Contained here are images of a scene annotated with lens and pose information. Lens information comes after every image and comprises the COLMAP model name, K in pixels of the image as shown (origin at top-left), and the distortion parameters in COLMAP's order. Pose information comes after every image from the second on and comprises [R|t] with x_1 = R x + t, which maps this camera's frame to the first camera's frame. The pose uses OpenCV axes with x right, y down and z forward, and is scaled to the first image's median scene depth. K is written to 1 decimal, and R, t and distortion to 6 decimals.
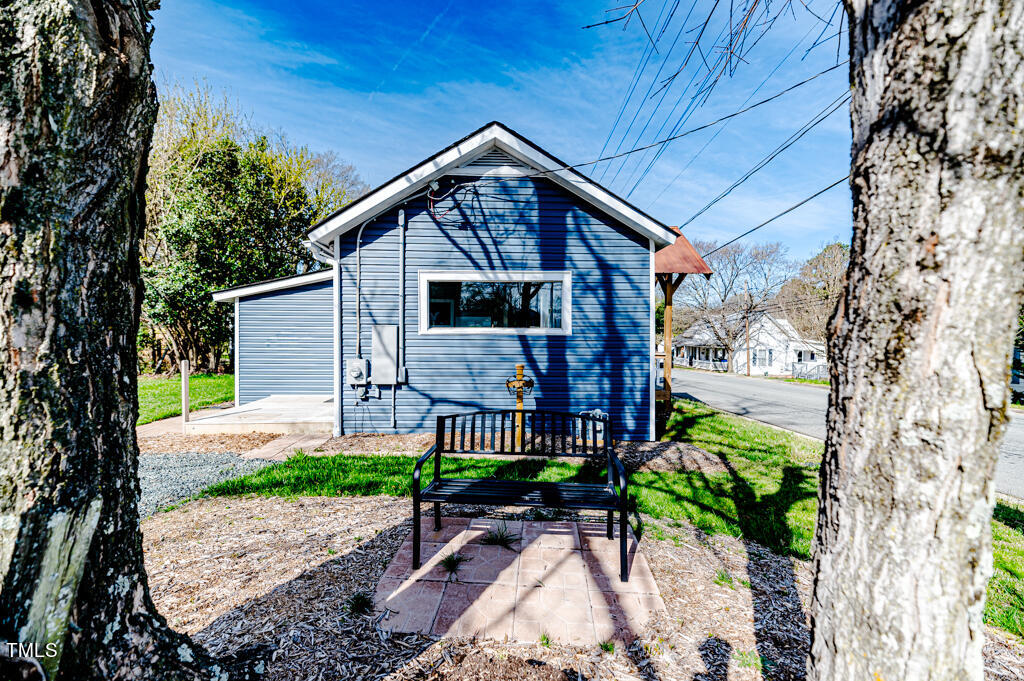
lens RADIAL K [[404.7, 0, 513.0], [0, 404.7, 349.9], [0, 0, 1]] dist [-0.000446, -0.000816]
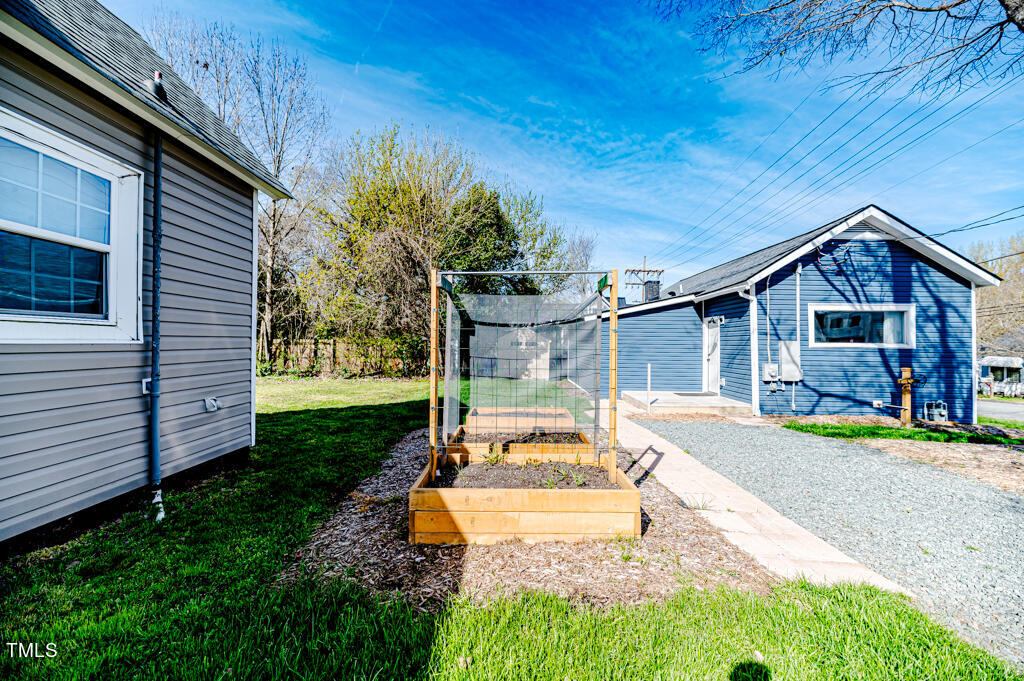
lens RADIAL K [[404.7, 0, 513.3], [0, 404.7, 341.5], [0, 0, 1]] dist [-0.000446, -0.000816]
pose [[0.998491, 0.008499, -0.054254, -1.199941], [-0.011148, 0.998751, -0.048707, 0.023055], [0.053772, 0.049239, 0.997339, -0.498889]]
